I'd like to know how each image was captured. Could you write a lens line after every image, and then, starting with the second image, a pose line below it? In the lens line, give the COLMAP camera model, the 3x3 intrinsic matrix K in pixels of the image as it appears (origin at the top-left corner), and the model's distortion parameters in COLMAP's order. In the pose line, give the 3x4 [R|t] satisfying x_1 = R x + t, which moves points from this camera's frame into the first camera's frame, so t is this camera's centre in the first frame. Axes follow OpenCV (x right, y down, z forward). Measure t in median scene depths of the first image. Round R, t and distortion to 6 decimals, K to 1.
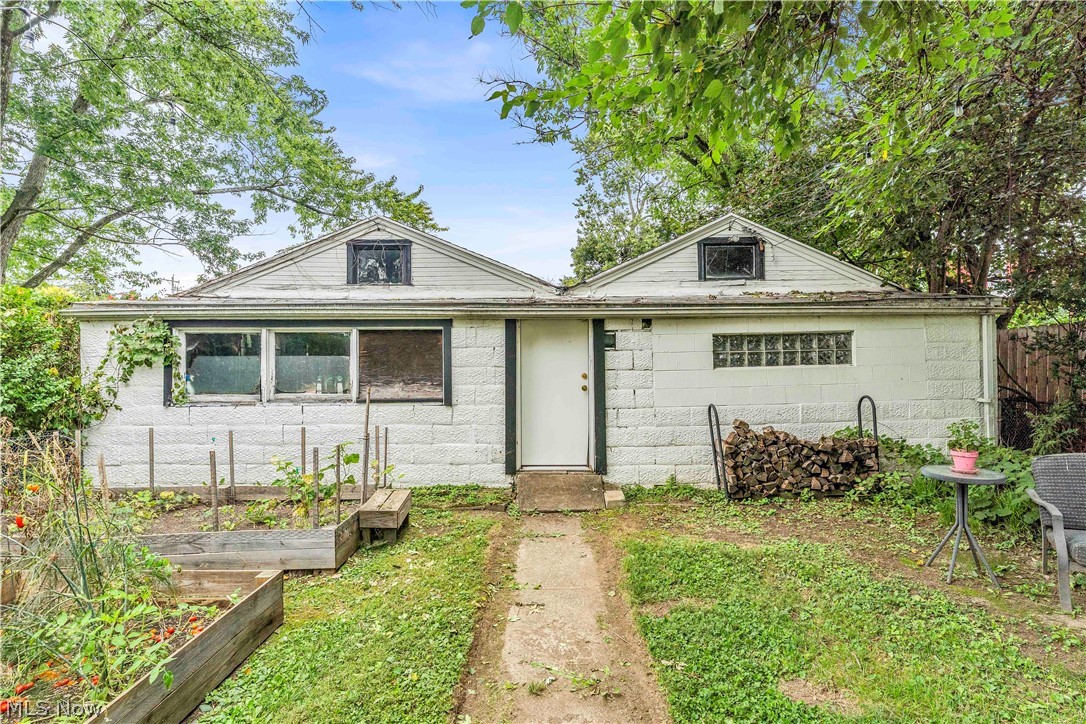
lens RADIAL K [[502.0, 0, 543.3], [0, 502.0, 361.9], [0, 0, 1]] dist [0.000628, 0.000023]
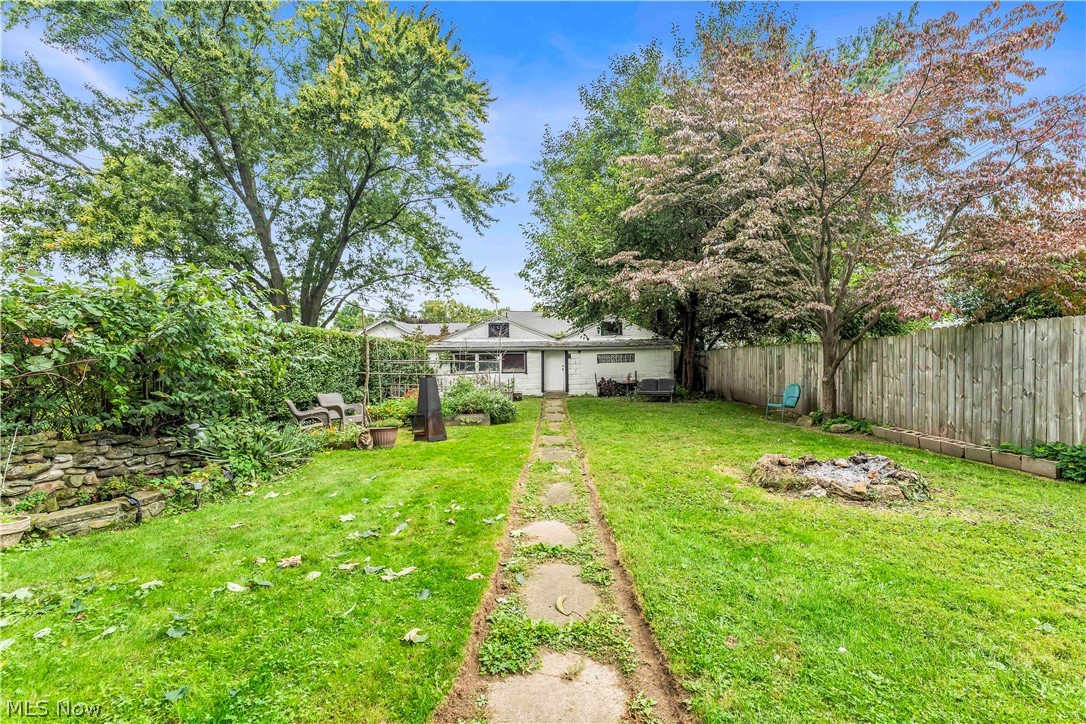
lens RADIAL K [[437.9, 0, 542.7], [0, 437.9, 362.6], [0, 0, 1]] dist [-0.000020, 0.000000]
pose [[0.999863, -0.001852, -0.016463, -0.012114], [0.002006, 0.999954, 0.009327, -0.026286], [0.016445, -0.009359, 0.999821, -2.246667]]
